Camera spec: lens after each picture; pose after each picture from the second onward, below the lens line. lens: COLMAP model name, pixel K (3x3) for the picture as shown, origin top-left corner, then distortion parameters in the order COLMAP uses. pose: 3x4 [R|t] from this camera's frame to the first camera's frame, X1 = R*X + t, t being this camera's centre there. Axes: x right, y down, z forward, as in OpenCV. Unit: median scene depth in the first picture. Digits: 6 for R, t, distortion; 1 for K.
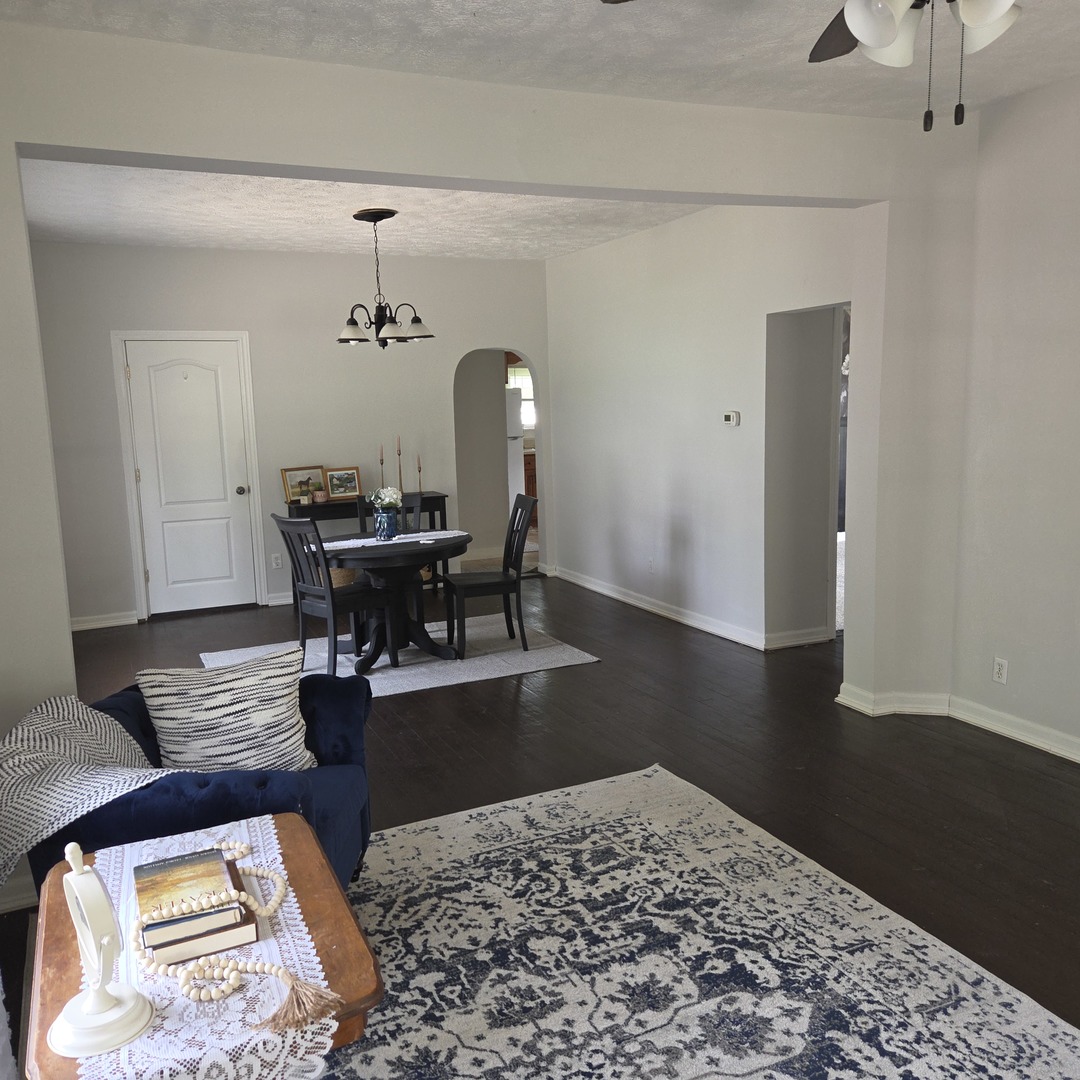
lens RADIAL K [[958.6, 0, 540.3], [0, 958.6, 526.1], [0, 0, 1]] dist [0.073407, -0.052921]
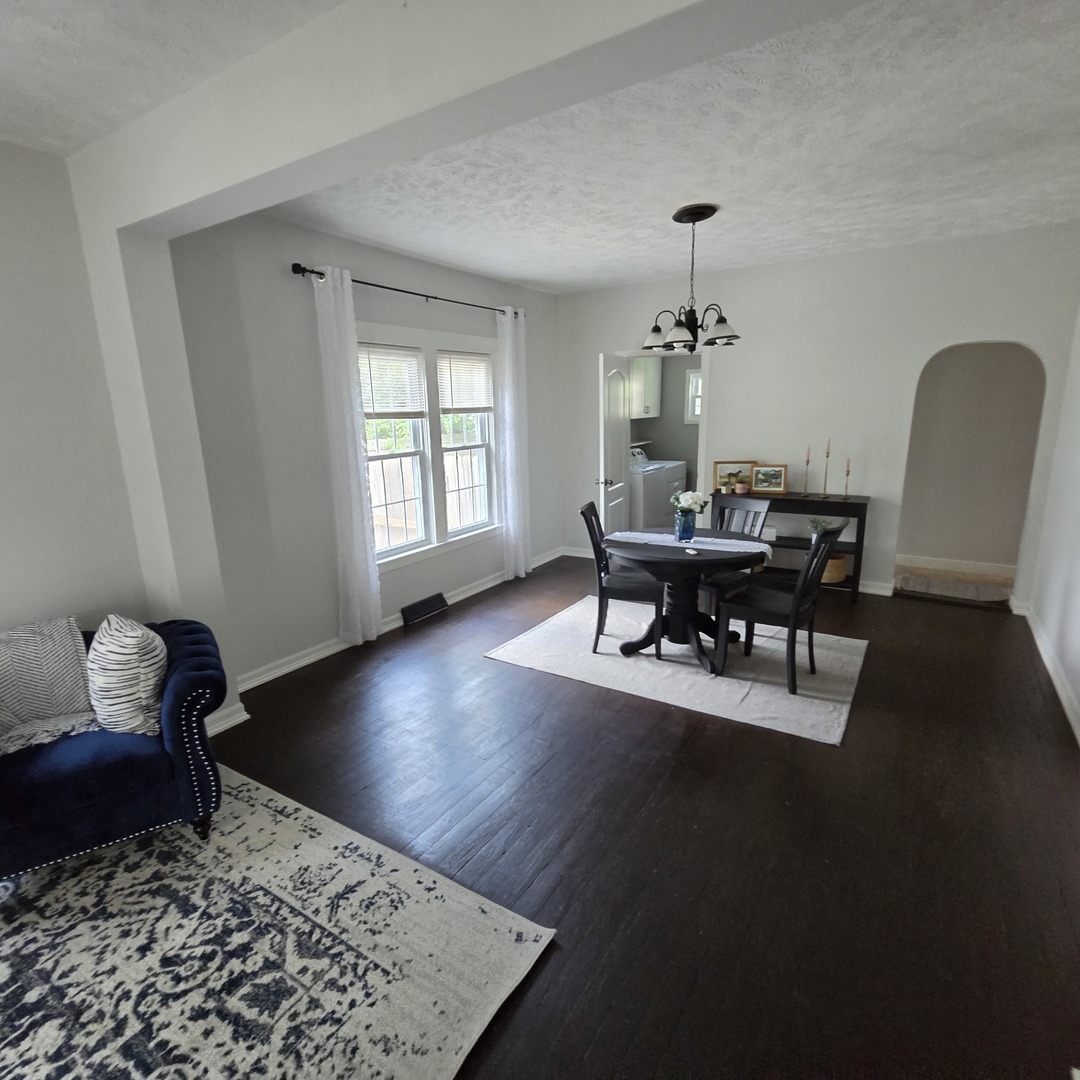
lens RADIAL K [[595.0, 0, 531.2], [0, 595.0, 543.8], [0, 0, 1]] dist [-0.001951, 0.000604]
pose [[0.535121, 0.204452, -0.819662, 0.560749], [-0.105637, 0.978850, 0.175193, -0.155191], [0.838145, -0.007163, 0.545401, 0.991741]]
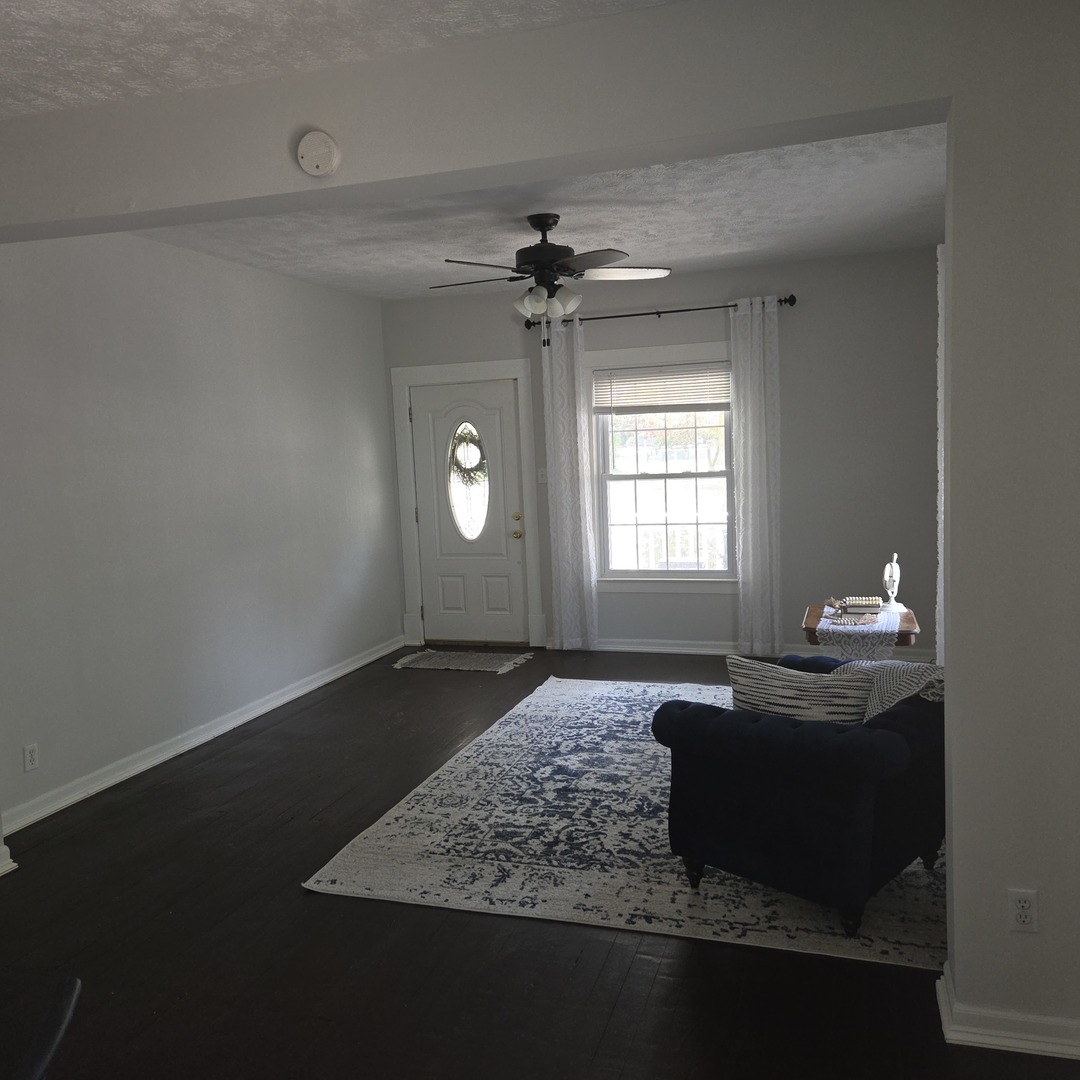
lens RADIAL K [[958.6, 0, 535.9], [0, 958.6, 541.0], [0, 0, 1]] dist [0.073407, -0.052921]
pose [[-0.730407, -0.007576, 0.682970, -0.830714], [0.156189, 0.971590, 0.177816, -0.232041], [-0.664914, 0.236550, -0.708473, 1.875381]]
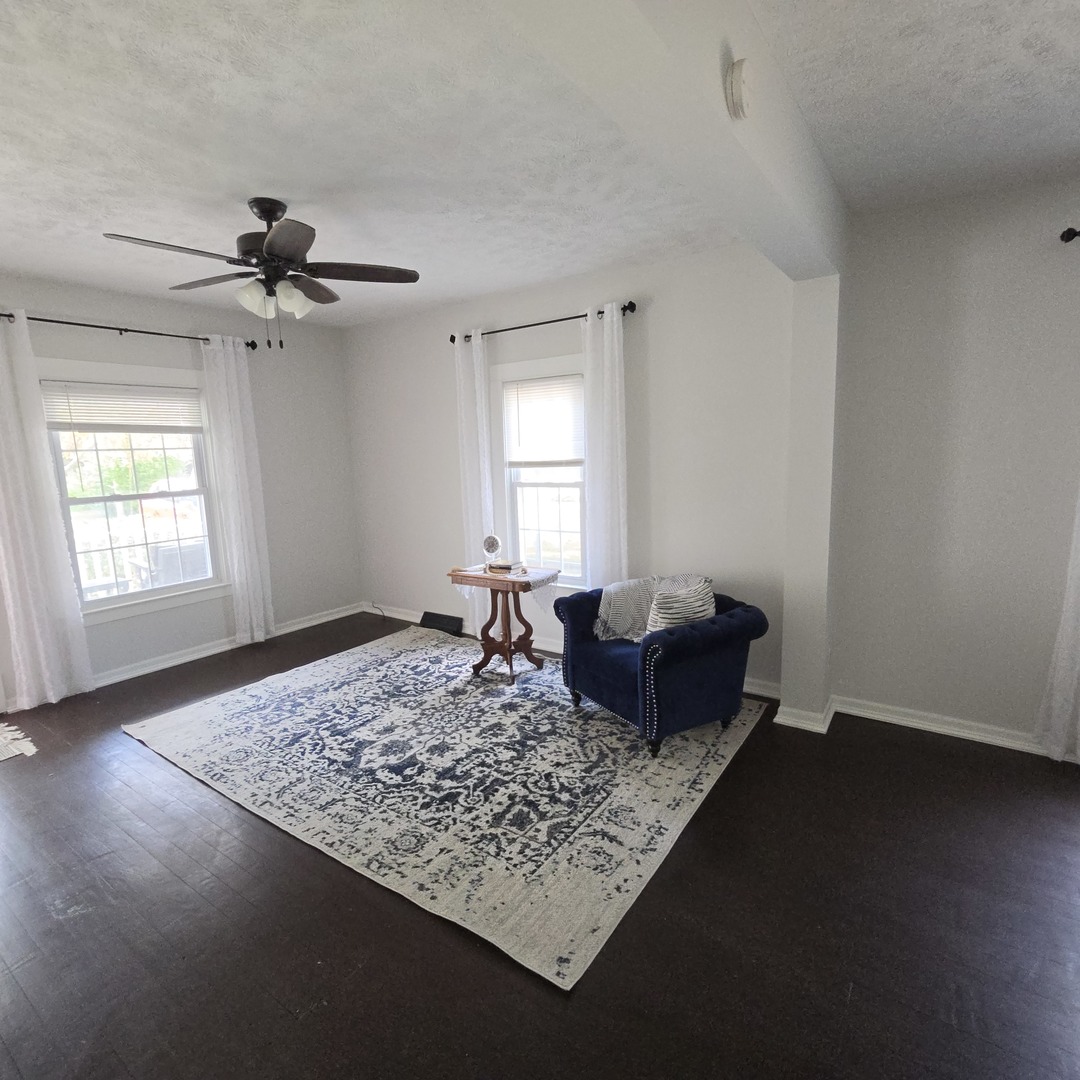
lens RADIAL K [[595.0, 0, 527.1], [0, 595.0, 542.1], [0, 0, 1]] dist [-0.001951, 0.000604]
pose [[-0.867369, 0.135516, -0.478860, 0.408012], [-0.009250, 0.957655, 0.287769, -0.240193], [0.497580, 0.254032, -0.829386, 1.678275]]
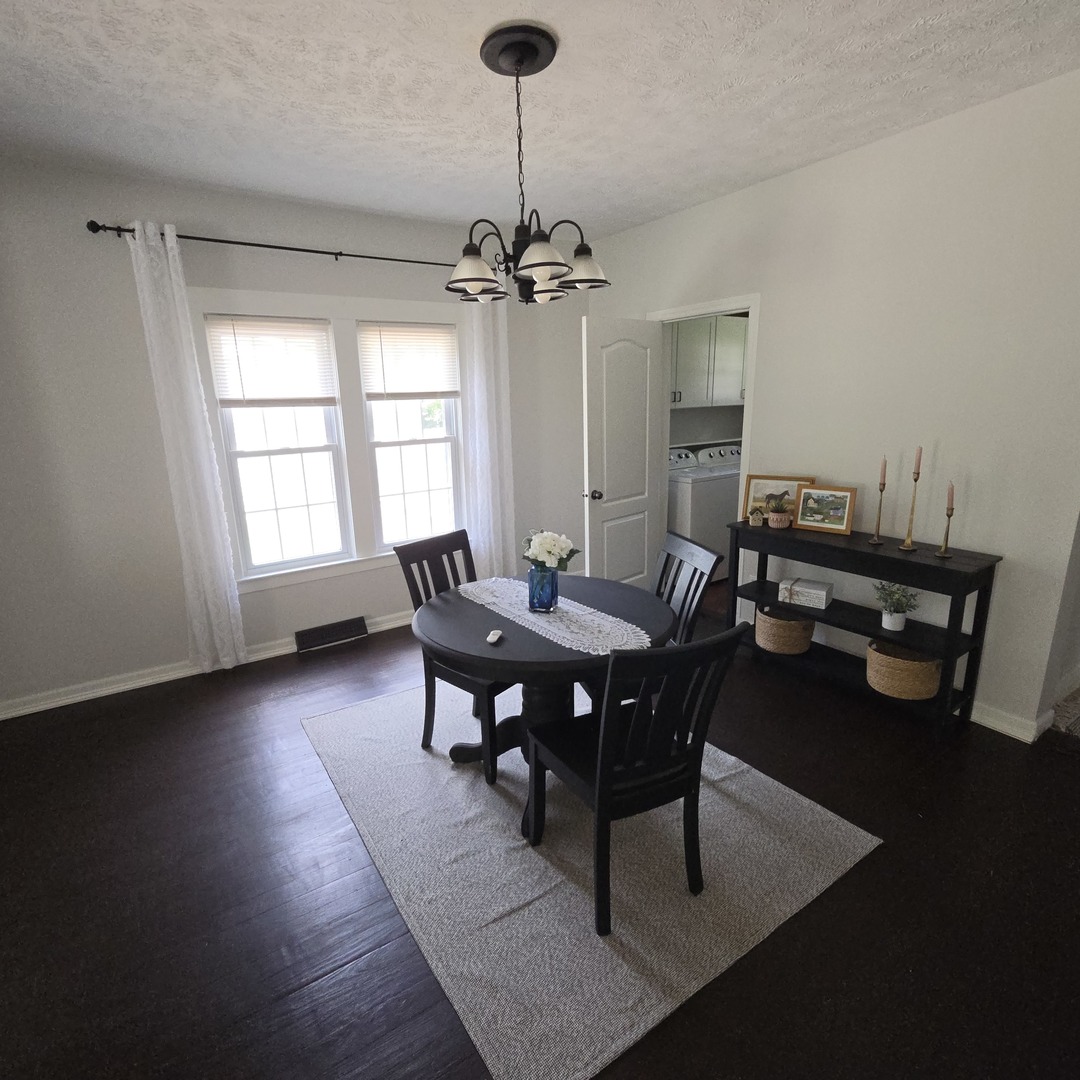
lens RADIAL K [[595.0, 0, 529.5], [0, 595.0, 544.2], [0, 0, 1]] dist [-0.001951, 0.000604]
pose [[0.158243, 0.264090, -0.951428, 0.425201], [-0.114197, 0.961998, 0.248030, -0.251625], [0.980774, 0.069401, 0.182387, 1.793227]]
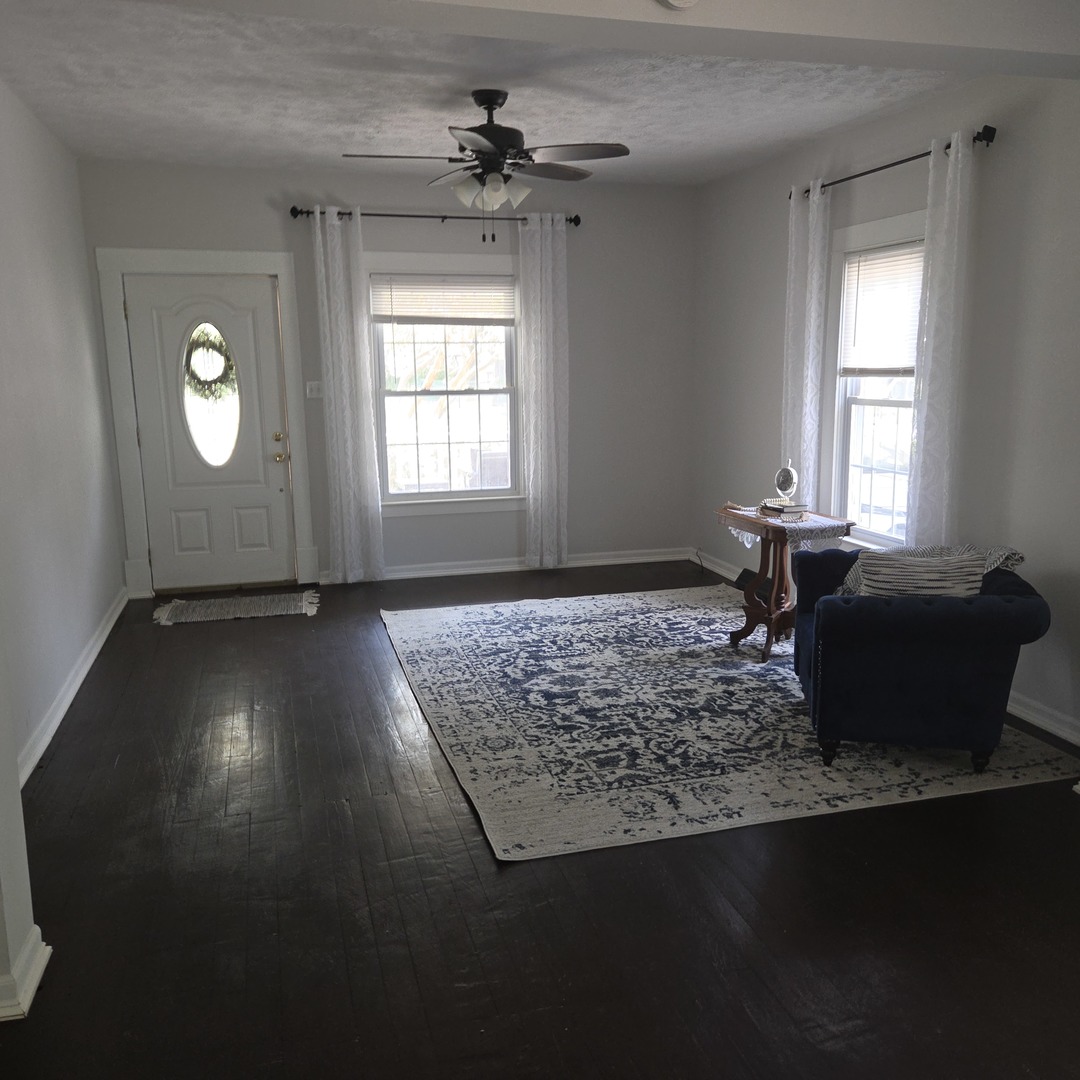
lens RADIAL K [[958.6, 0, 542.9], [0, 958.6, 536.8], [0, 0, 1]] dist [0.073407, -0.052921]
pose [[-0.987868, 0.012819, 0.154769, -0.040227], [0.061122, 0.948248, 0.311593, -0.286654], [-0.142765, 0.317272, -0.937527, 2.151769]]
